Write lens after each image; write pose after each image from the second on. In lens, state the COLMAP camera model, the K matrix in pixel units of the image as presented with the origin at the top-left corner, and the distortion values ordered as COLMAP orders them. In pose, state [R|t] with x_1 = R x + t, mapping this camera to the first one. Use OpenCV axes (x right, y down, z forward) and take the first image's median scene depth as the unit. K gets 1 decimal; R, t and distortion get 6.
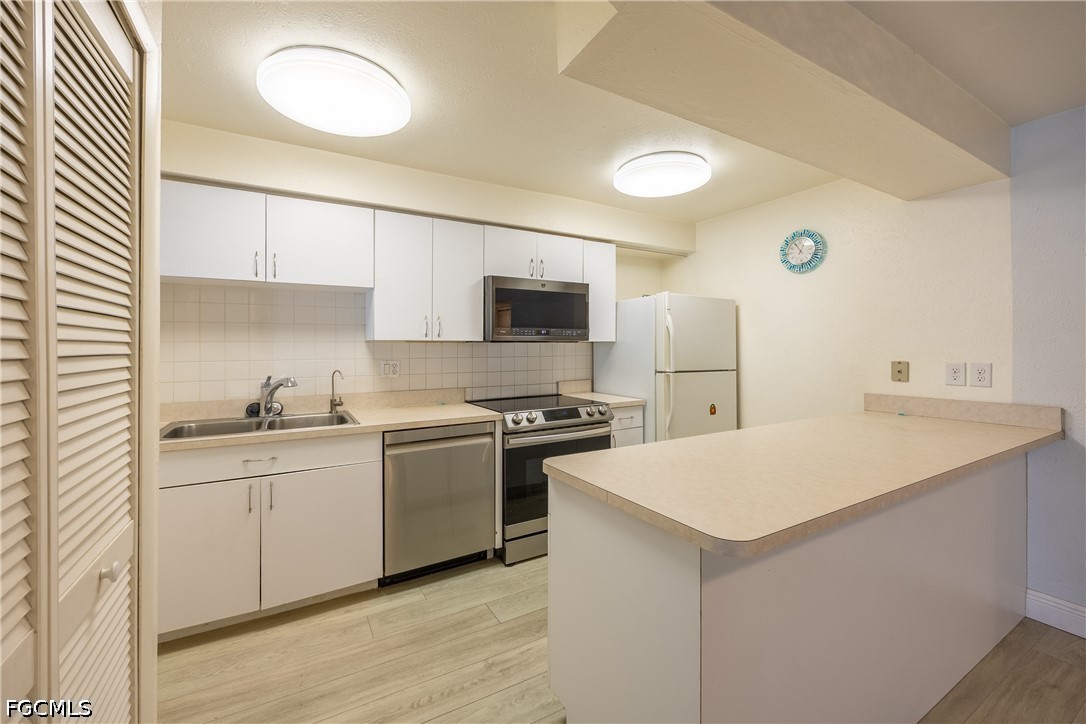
lens RADIAL K [[426.9, 0, 539.2], [0, 426.9, 344.0], [0, 0, 1]] dist [-0.004525, 0.000400]
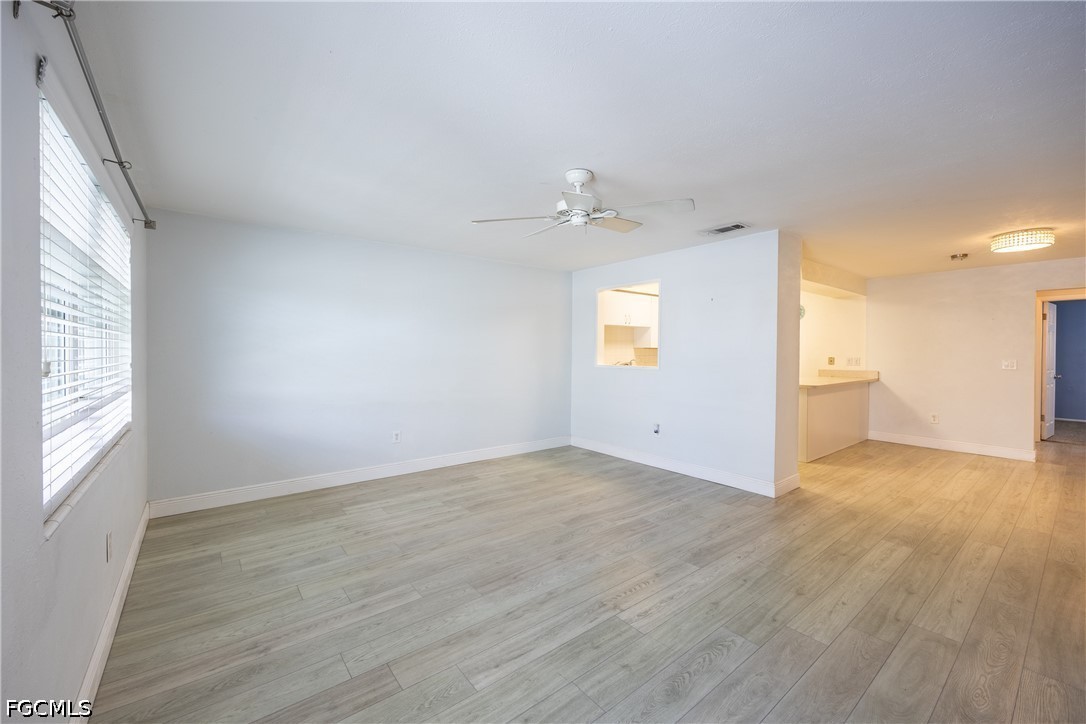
lens RADIAL K [[426.9, 0, 526.9], [0, 426.9, 358.5], [0, 0, 1]] dist [-0.004525, 0.000400]
pose [[0.993770, 0.009413, 0.111054, -1.200651], [-0.012097, 0.999650, 0.023518, 0.007323], [-0.110794, -0.024715, 0.993536, -1.287802]]
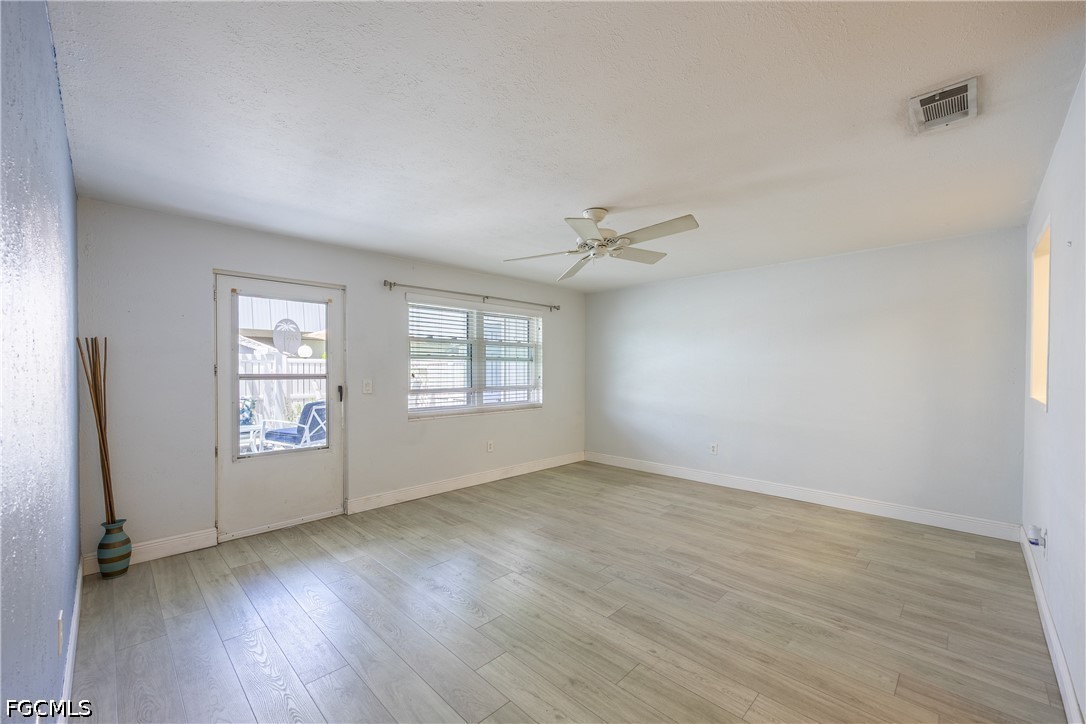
lens RADIAL K [[426.9, 0, 556.6], [0, 426.9, 379.0], [0, 0, 1]] dist [-0.004525, 0.000400]
pose [[0.263664, 0.026009, -0.964264, -0.003188], [0.008494, 0.999535, 0.029283, -0.001686], [0.964577, -0.015911, 0.263321, -0.738615]]
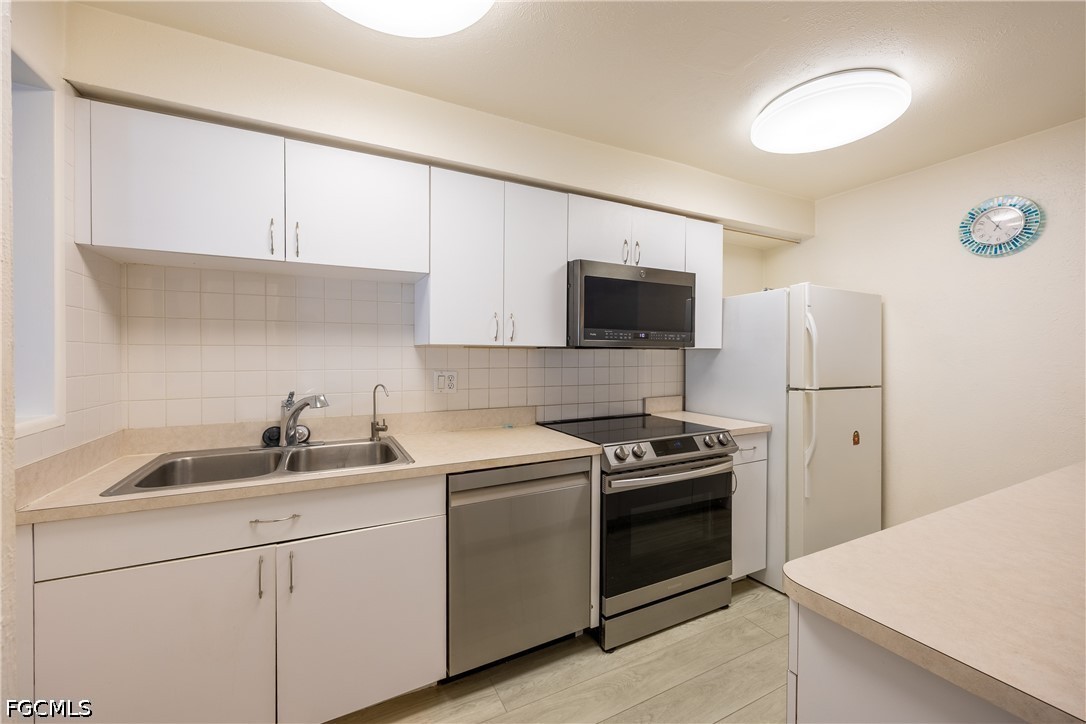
lens RADIAL K [[426.9, 0, 544.1], [0, 426.9, 356.3], [0, 0, 1]] dist [-0.004525, 0.000400]
pose [[0.999021, 0.006225, -0.043809, -0.140034], [-0.005692, 0.999909, 0.012270, 0.001006], [0.043882, -0.012009, 0.998965, 0.242029]]
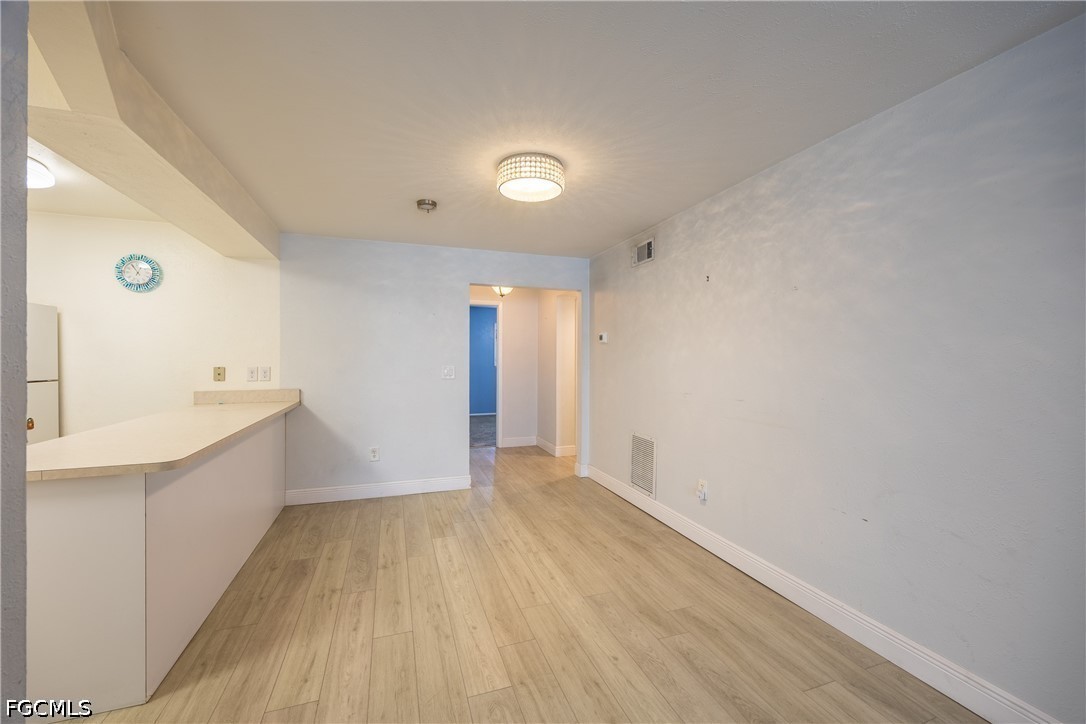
lens RADIAL K [[441.8, 0, 525.5], [0, 441.8, 363.9], [0, 0, 1]] dist [-0.000093, -0.000813]
pose [[0.207690, -0.010446, 0.978139, -0.349792], [-0.013143, 0.999823, 0.013468, -0.002791], [-0.978106, -0.015653, 0.207516, -0.283075]]
